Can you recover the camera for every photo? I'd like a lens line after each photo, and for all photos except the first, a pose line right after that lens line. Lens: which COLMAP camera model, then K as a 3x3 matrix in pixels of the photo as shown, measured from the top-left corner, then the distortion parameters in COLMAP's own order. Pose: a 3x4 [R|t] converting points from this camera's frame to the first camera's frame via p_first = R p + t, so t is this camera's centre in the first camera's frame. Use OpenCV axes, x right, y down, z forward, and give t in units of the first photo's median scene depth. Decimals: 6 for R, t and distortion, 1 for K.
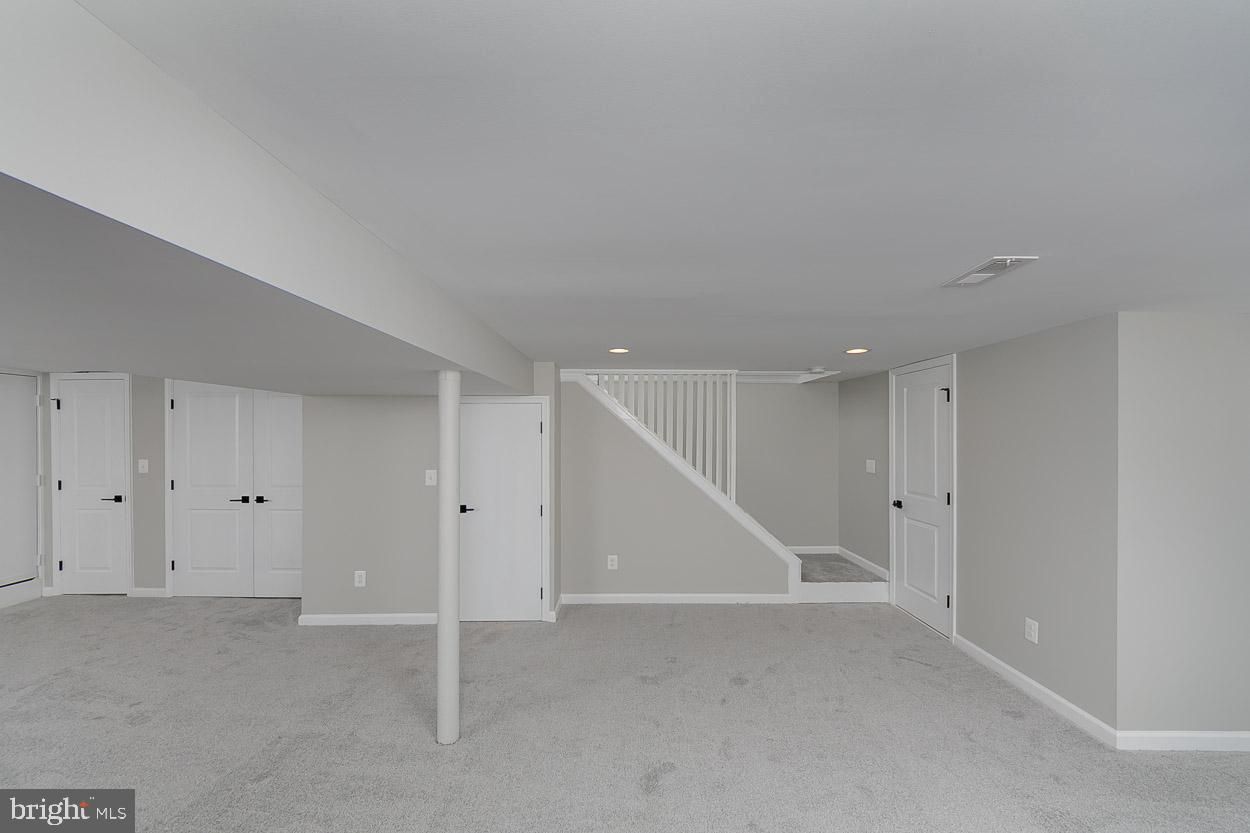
lens RADIAL K [[490.2, 0, 605.1], [0, 490.2, 440.3], [0, 0, 1]] dist [-0.003725, -0.001224]
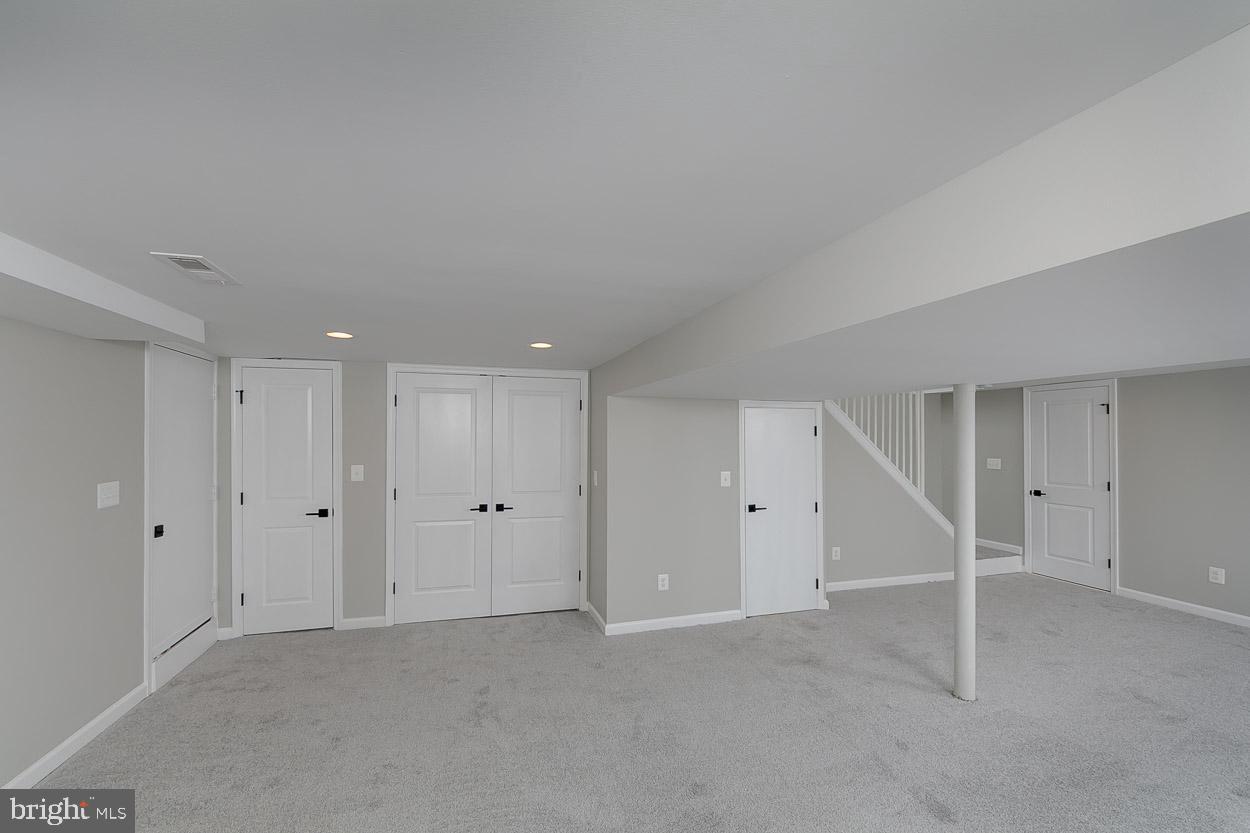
lens RADIAL K [[527.6, 0, 595.4], [0, 527.6, 427.6], [0, 0, 1]] dist [-0.005279, 0.000111]
pose [[0.960732, 0.007728, 0.277372, -0.872400], [-0.001098, 0.999710, -0.024053, -0.004581], [-0.277477, 0.022804, 0.960462, 0.004433]]
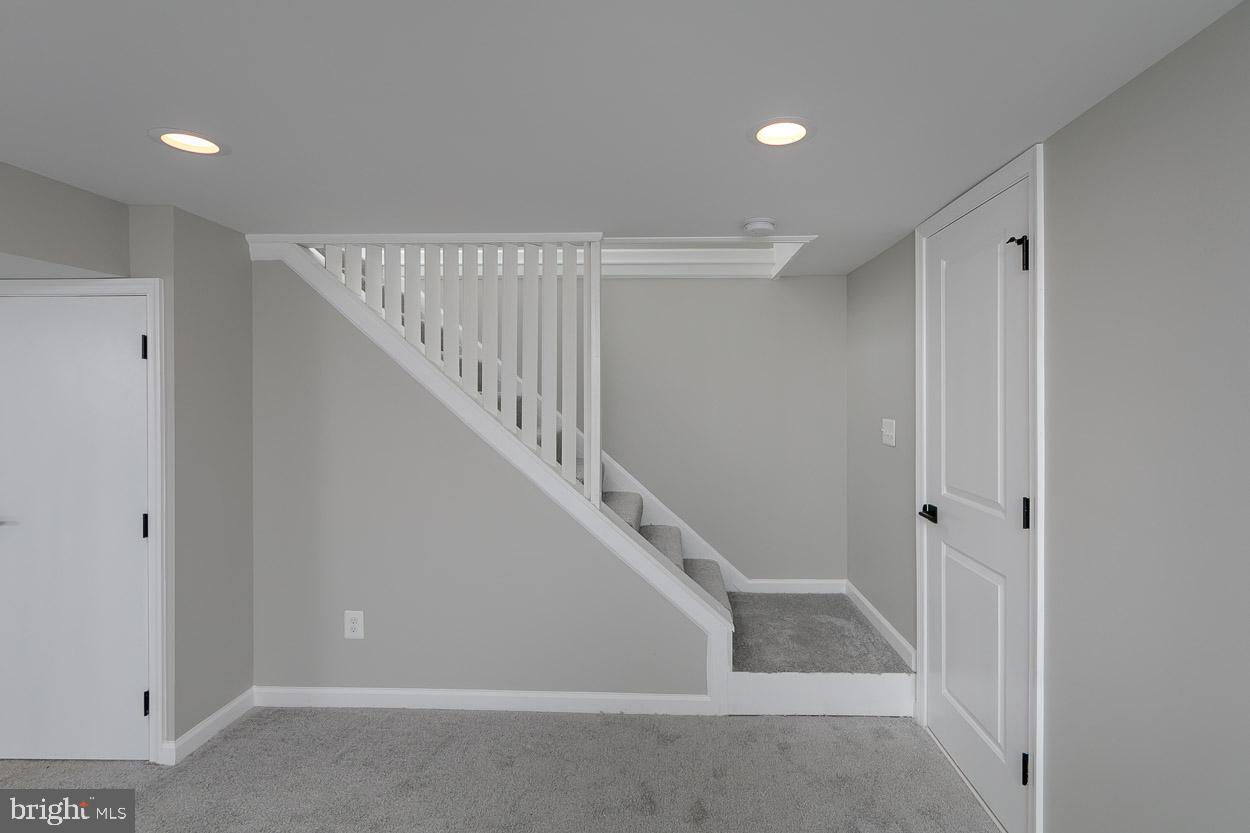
lens RADIAL K [[622.4, 0, 623.9], [0, 622.4, 404.7], [0, 0, 1]] dist [-0.000649, 0.002132]
pose [[0.999723, 0.000702, -0.023510, 0.315379], [-0.000534, 0.999974, 0.007160, 0.022813], [0.023515, -0.007145, 0.999698, 0.394500]]
